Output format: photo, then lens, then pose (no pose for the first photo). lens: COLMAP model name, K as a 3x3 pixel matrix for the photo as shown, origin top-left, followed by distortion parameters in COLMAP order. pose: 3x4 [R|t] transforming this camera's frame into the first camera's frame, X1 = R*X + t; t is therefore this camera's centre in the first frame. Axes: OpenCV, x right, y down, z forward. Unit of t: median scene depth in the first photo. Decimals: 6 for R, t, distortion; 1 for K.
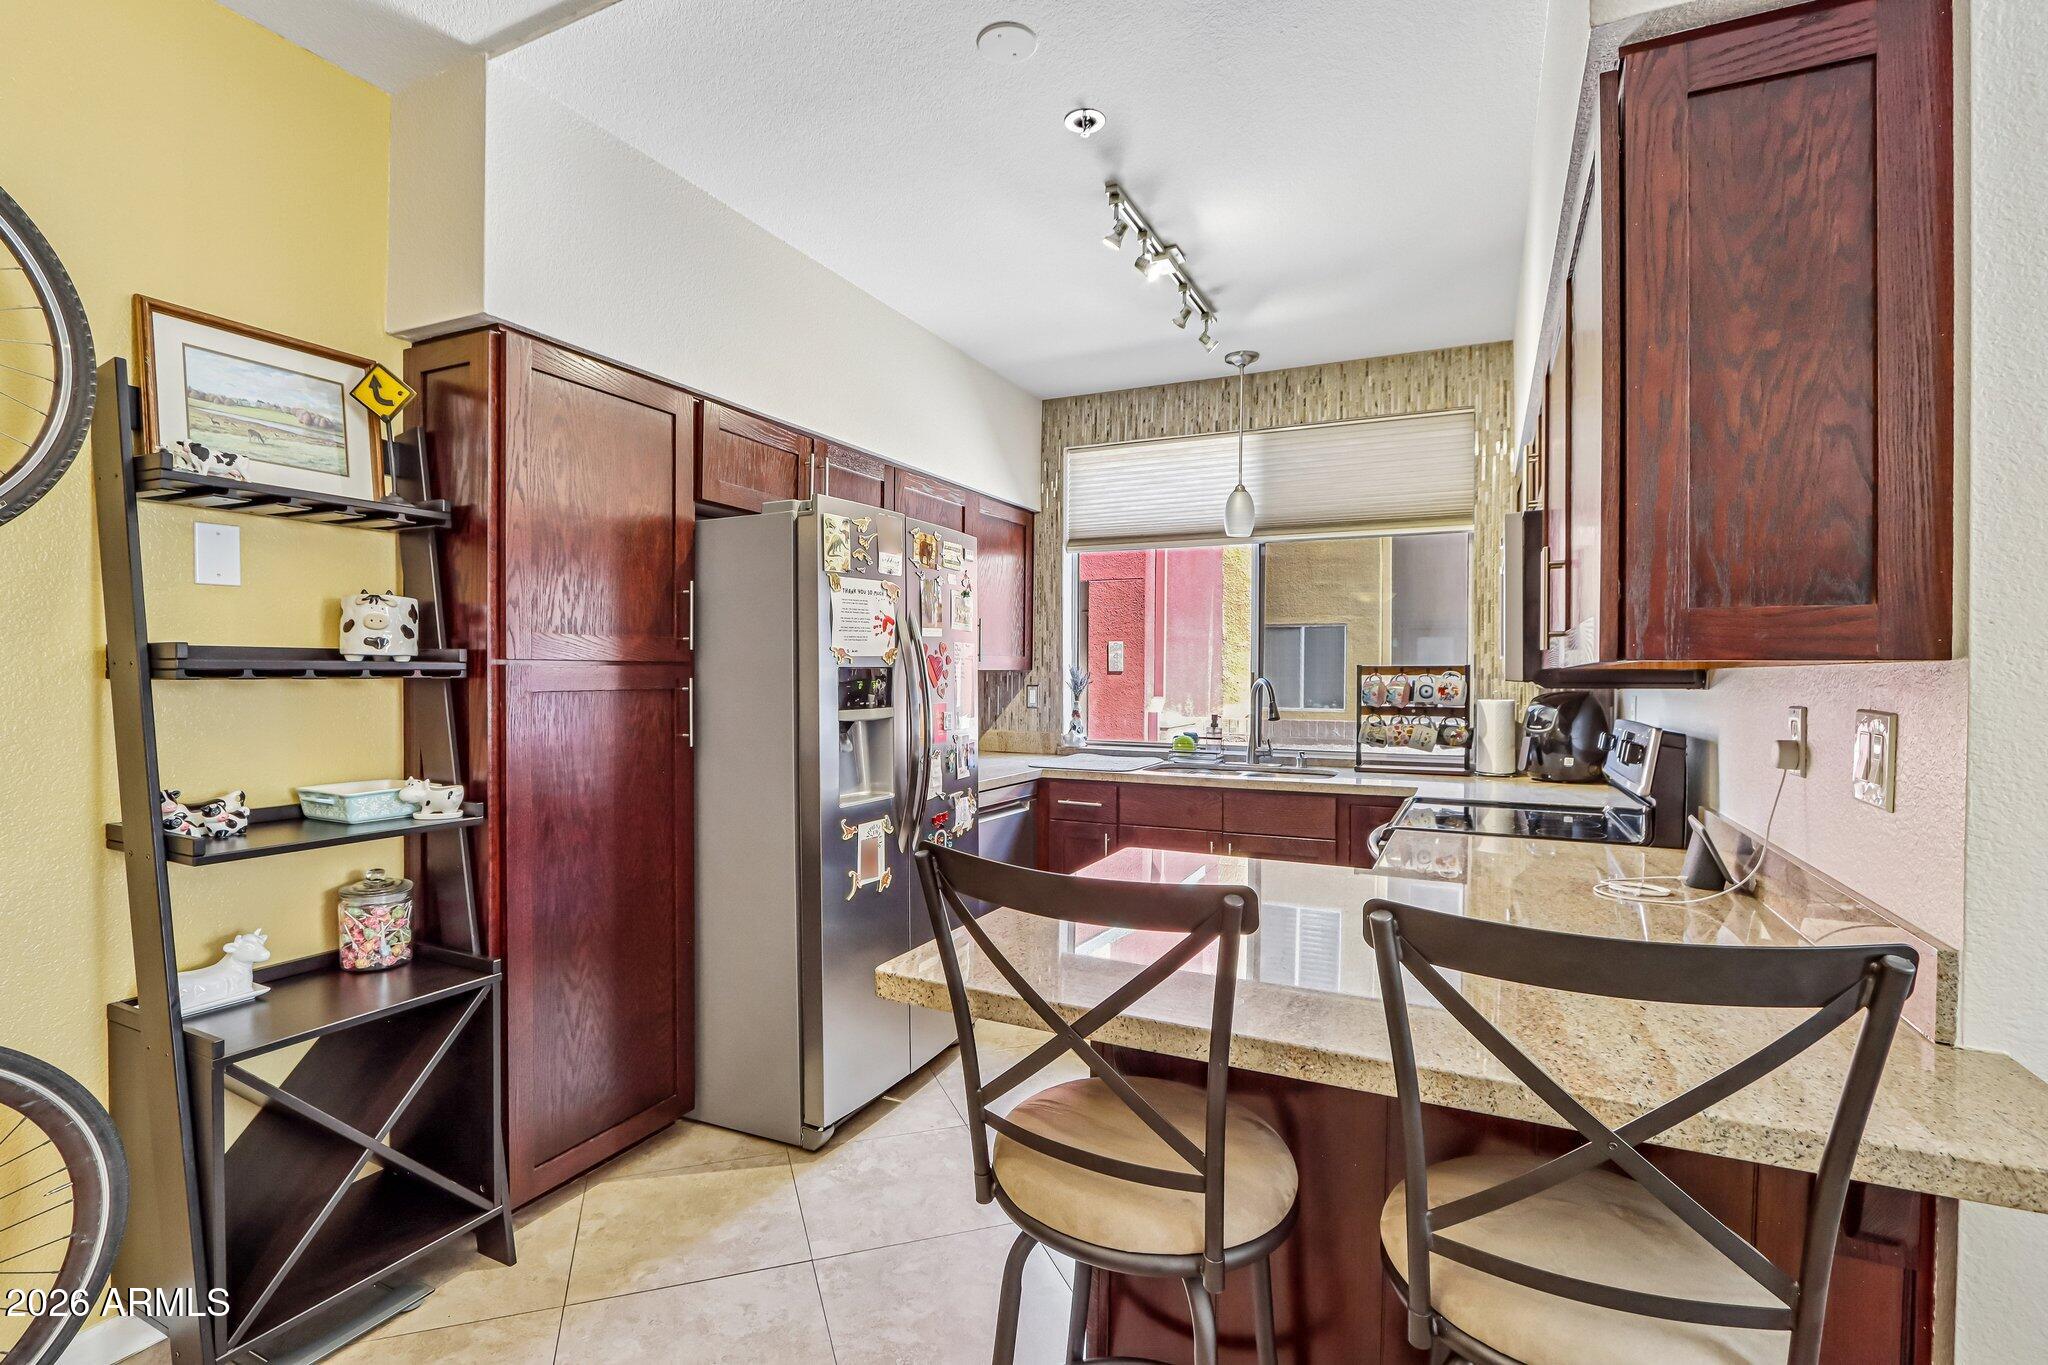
lens RADIAL K [[961.6, 0, 988.2], [0, 961.6, 679.5], [0, 0, 1]] dist [-0.006347, 0.000382]
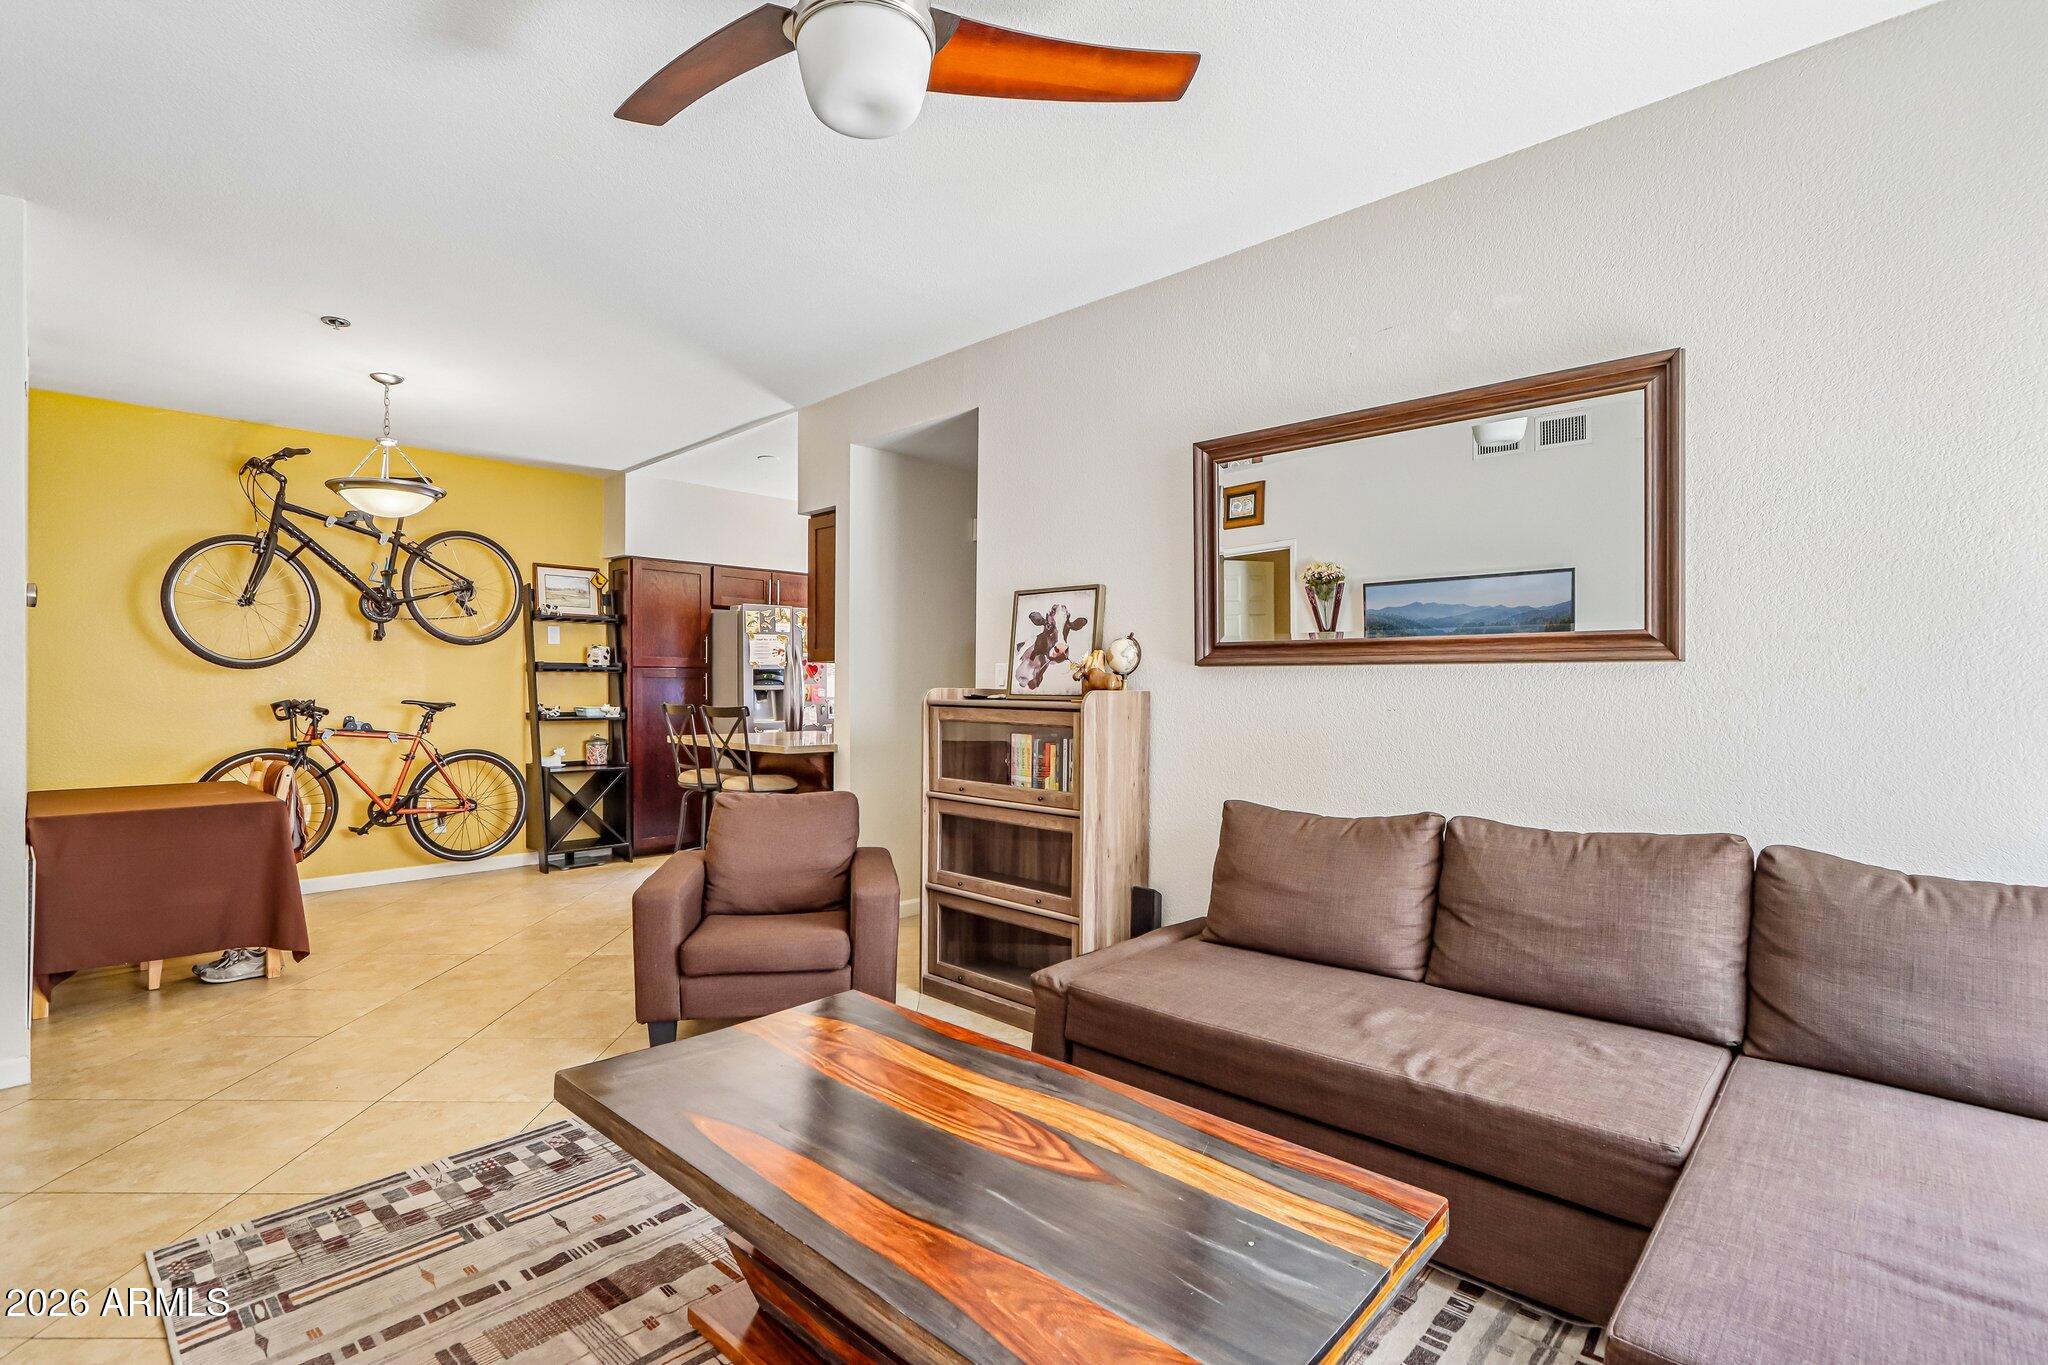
lens RADIAL K [[966.3, 0, 995.6], [0, 966.3, 689.8], [0, 0, 1]] dist [-0.001740, -0.000367]
pose [[0.957627, -0.000634, -0.288010, 1.405136], [-0.000950, 0.999985, -0.005361, 0.065628], [0.288009, 0.005407, 0.957612, -1.523932]]
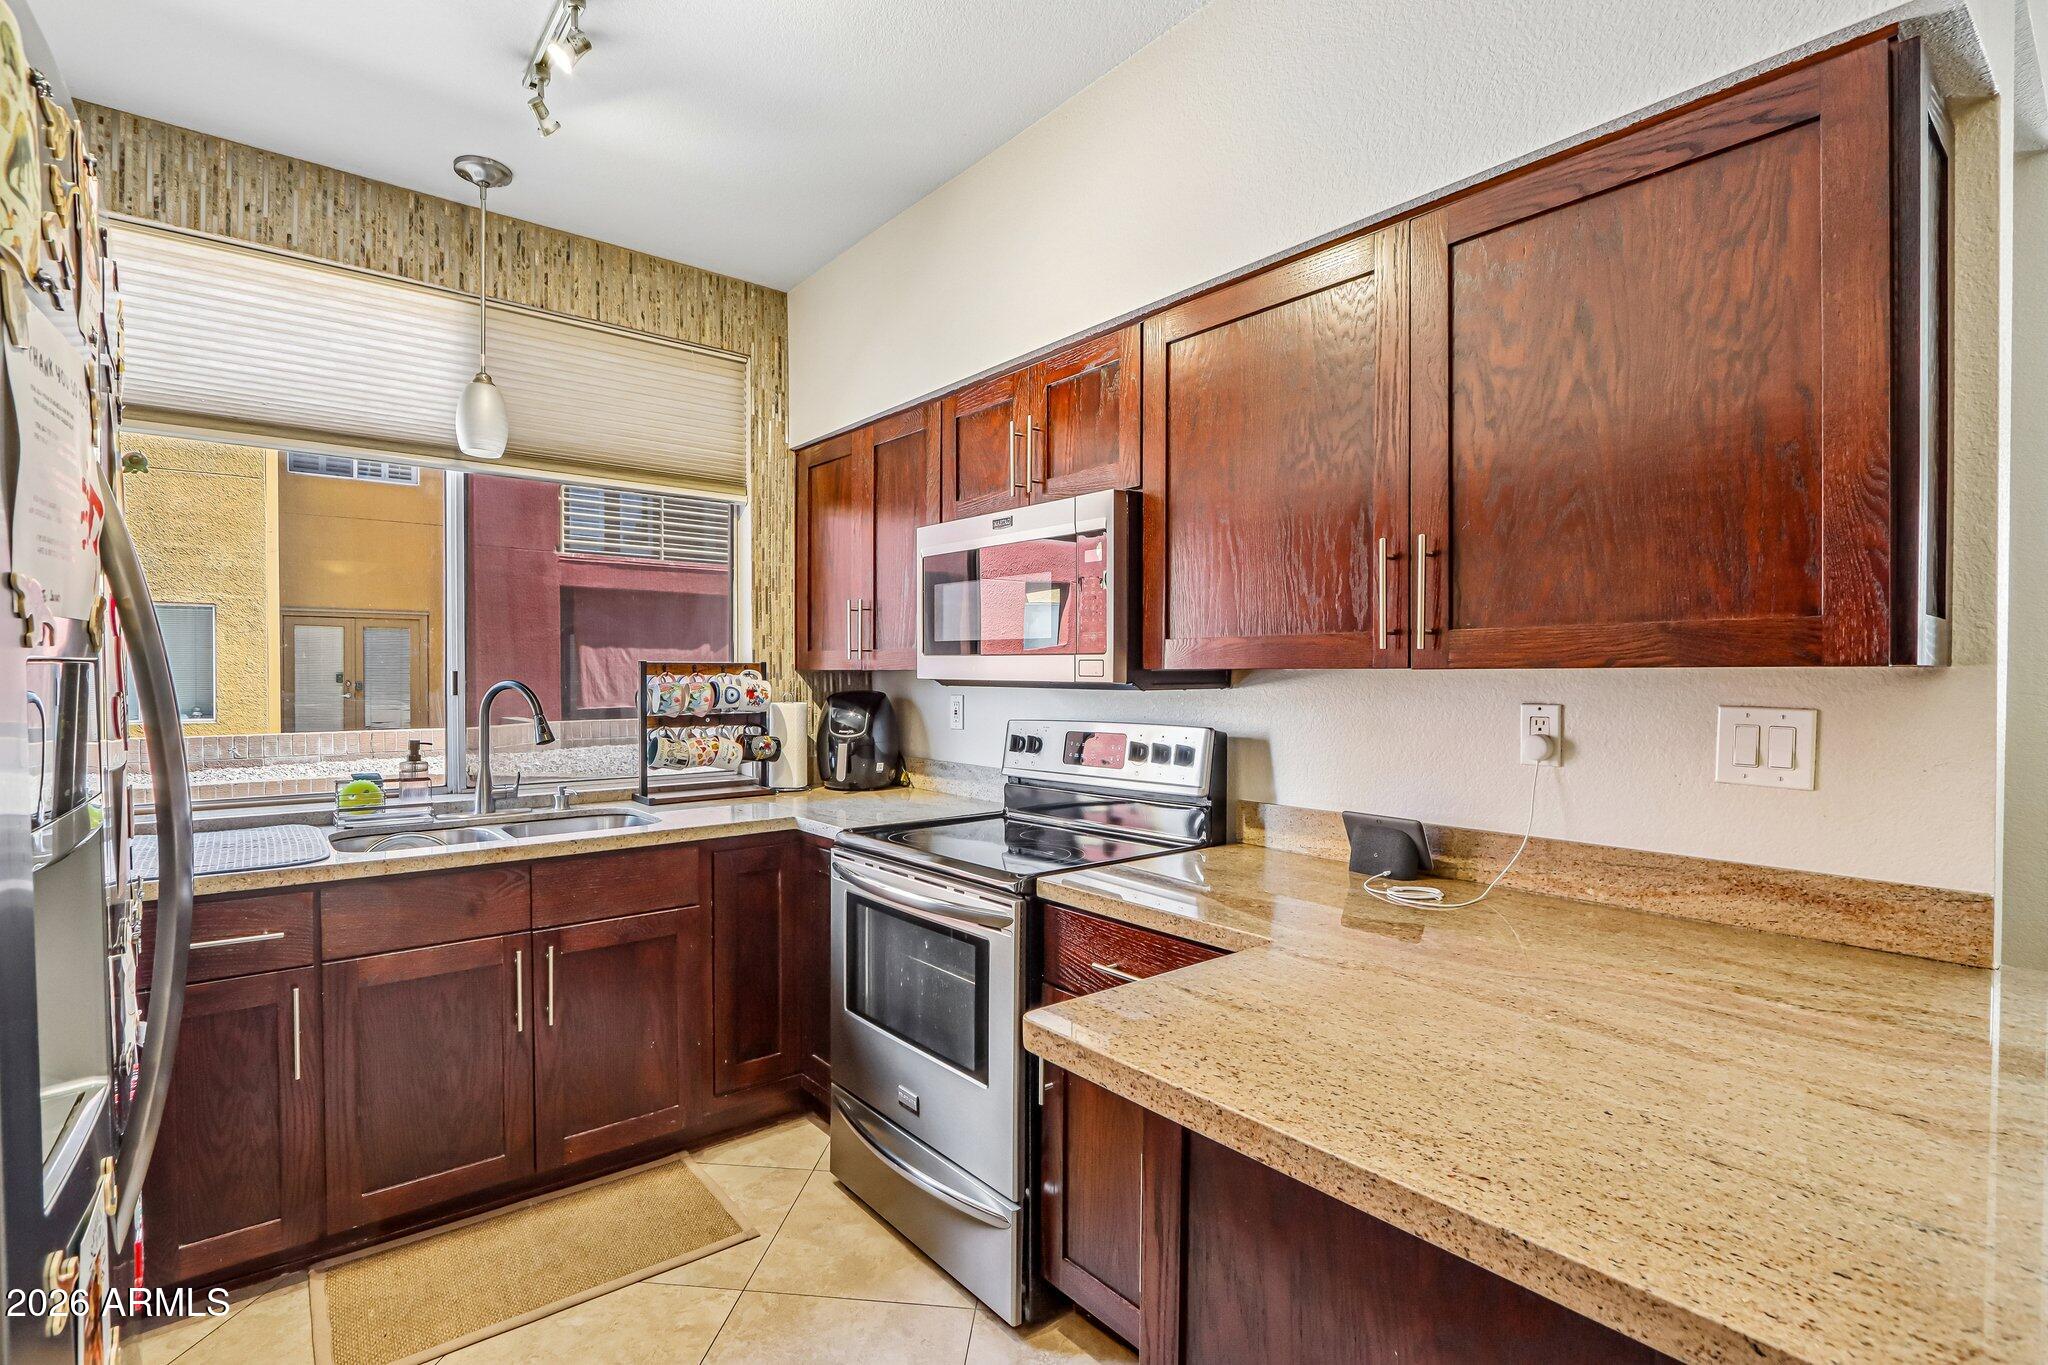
lens RADIAL K [[961.8, 0, 991.7], [0, 961.8, 687.2], [0, 0, 1]] dist [-0.008990, 0.000427]
pose [[0.423530, -0.015373, 0.905751, -0.311095], [0.004274, 0.999879, 0.014972, -0.008921], [-0.905872, -0.002470, 0.423545, 0.796396]]
